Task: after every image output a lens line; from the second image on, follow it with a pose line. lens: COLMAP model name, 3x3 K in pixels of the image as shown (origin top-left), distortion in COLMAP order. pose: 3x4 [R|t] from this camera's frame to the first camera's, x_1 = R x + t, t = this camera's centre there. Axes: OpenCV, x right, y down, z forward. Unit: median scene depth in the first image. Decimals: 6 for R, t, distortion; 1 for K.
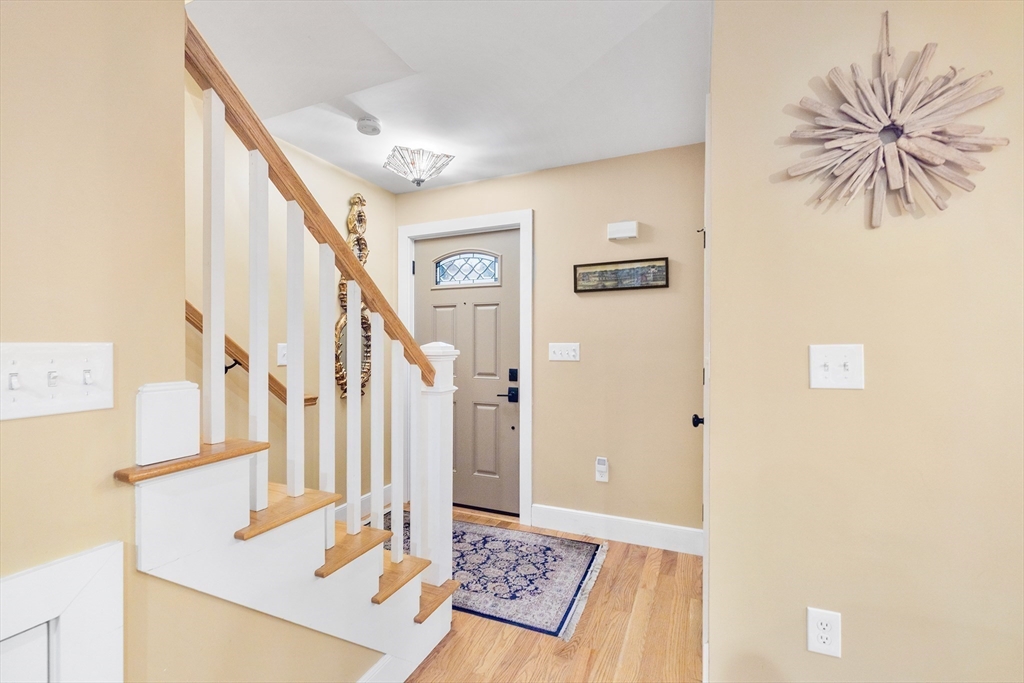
lens RADIAL K [[431.5, 0, 516.8], [0, 431.5, 340.8], [0, 0, 1]] dist [-0.000466, -0.000446]
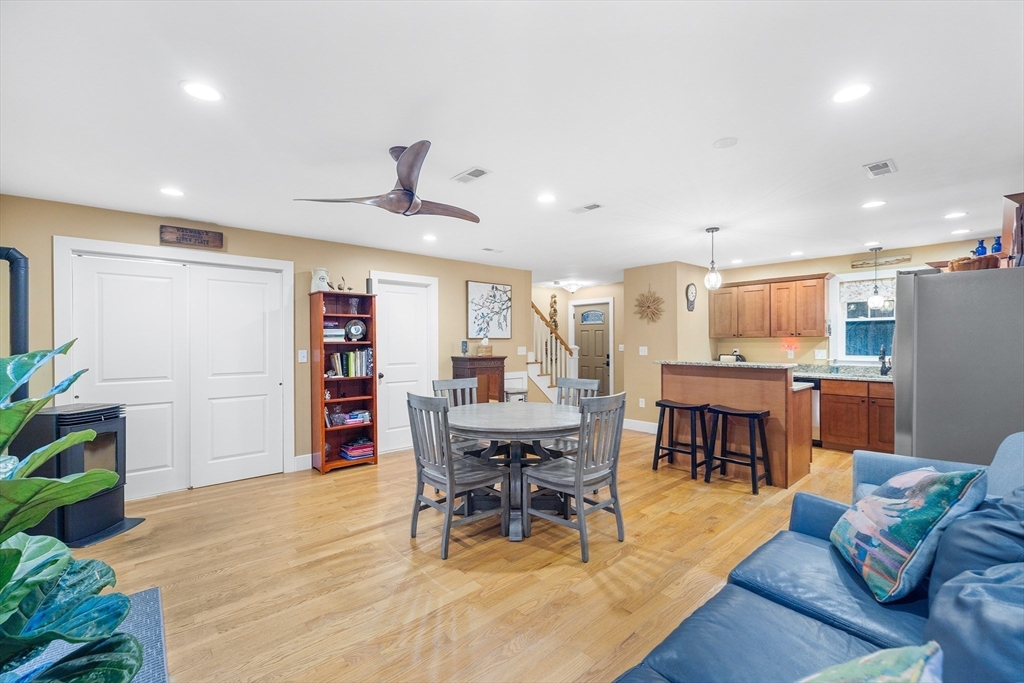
lens RADIAL K [[431.5, 0, 504.4], [0, 431.5, 342.5], [0, 0, 1]] dist [-0.000466, -0.000446]
pose [[0.893347, -0.002922, -0.449358, 1.092185], [0.008645, 0.999906, 0.010686, -0.076725], [0.449285, -0.013431, 0.893288, -2.998158]]
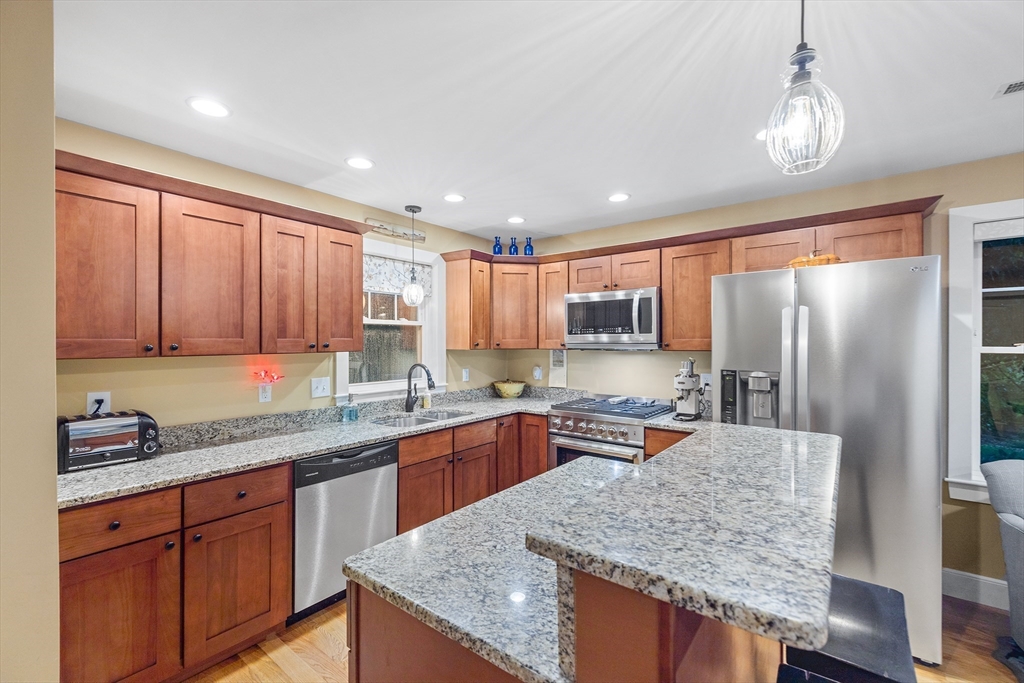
lens RADIAL K [[431.5, 0, 513.2], [0, 431.5, 345.1], [0, 0, 1]] dist [-0.000466, -0.000446]
pose [[0.267207, -0.006649, 0.963616, 0.398749], [-0.007078, 0.999936, 0.008863, -0.105923], [-0.963613, -0.009189, 0.267143, -0.114656]]
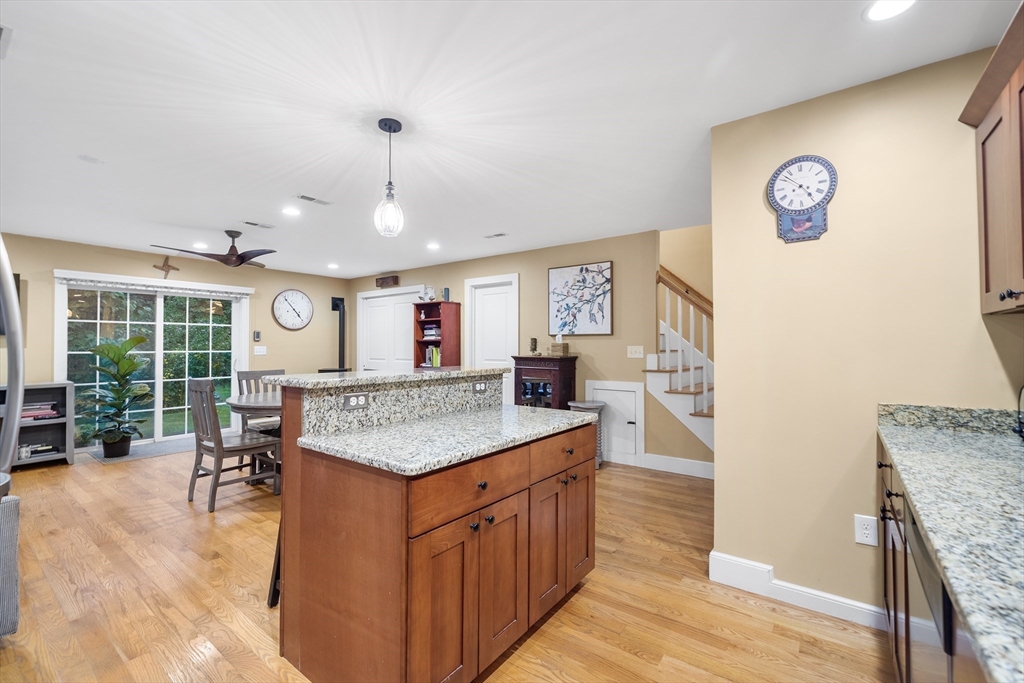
lens RADIAL K [[431.5, 0, 509.0], [0, 431.5, 340.4], [0, 0, 1]] dist [-0.000466, -0.000446]
pose [[-0.253181, -0.013450, -0.967326, 2.215143], [0.008019, 0.999840, -0.016001, 0.004389], [0.967386, -0.011808, -0.253032, 0.346887]]
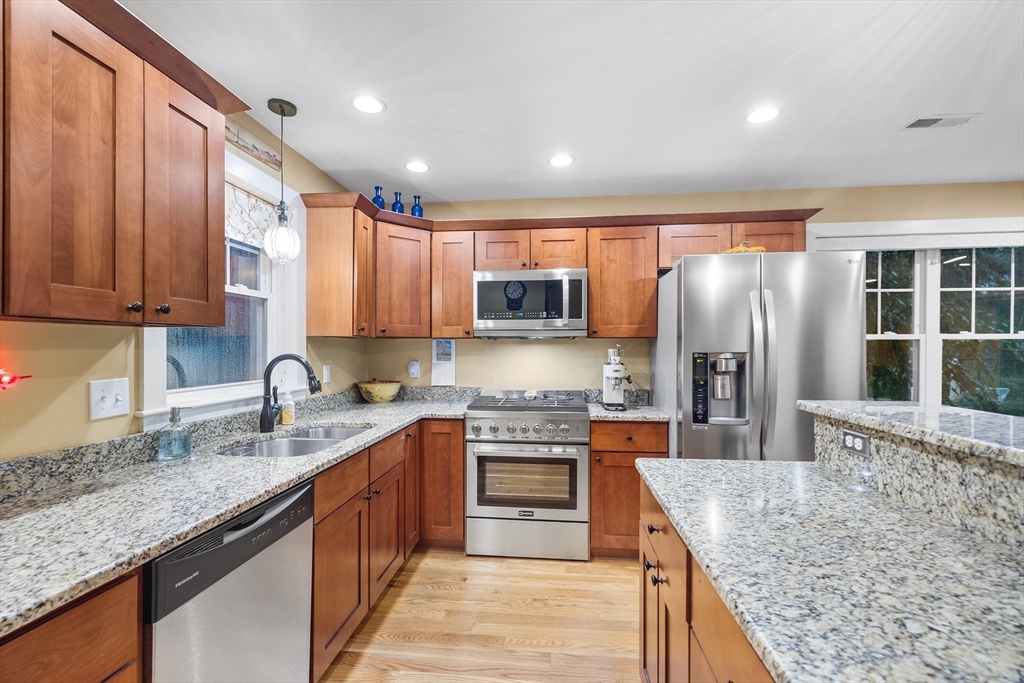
lens RADIAL K [[431.5, 0, 512.5], [0, 431.5, 351.0], [0, 0, 1]] dist [-0.000466, -0.000446]
pose [[-0.284080, -0.007641, 0.958770, 0.768406], [-0.008865, 0.999946, 0.005342, -0.028097], [-0.958760, -0.006982, -0.284133, 0.515174]]
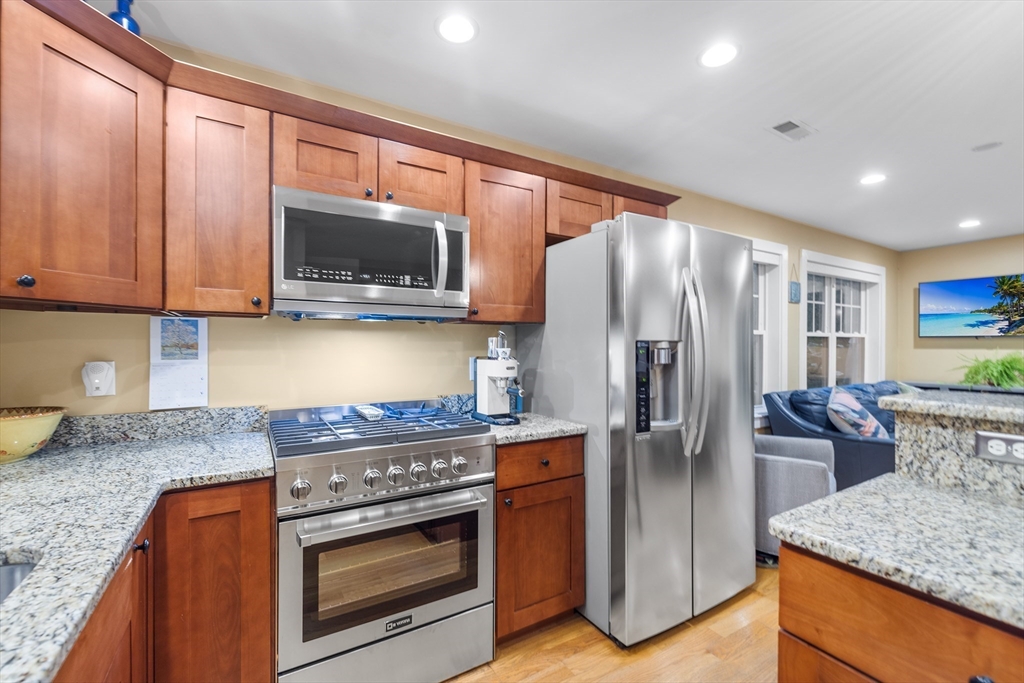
lens RADIAL K [[431.5, 0, 506.7], [0, 431.5, 346.9], [0, 0, 1]] dist [-0.000466, -0.000446]
pose [[-0.802641, -0.003251, 0.596453, 1.510438], [-0.007067, 0.999967, -0.004060, -0.001343], [-0.596420, -0.007474, -0.802638, 0.603126]]
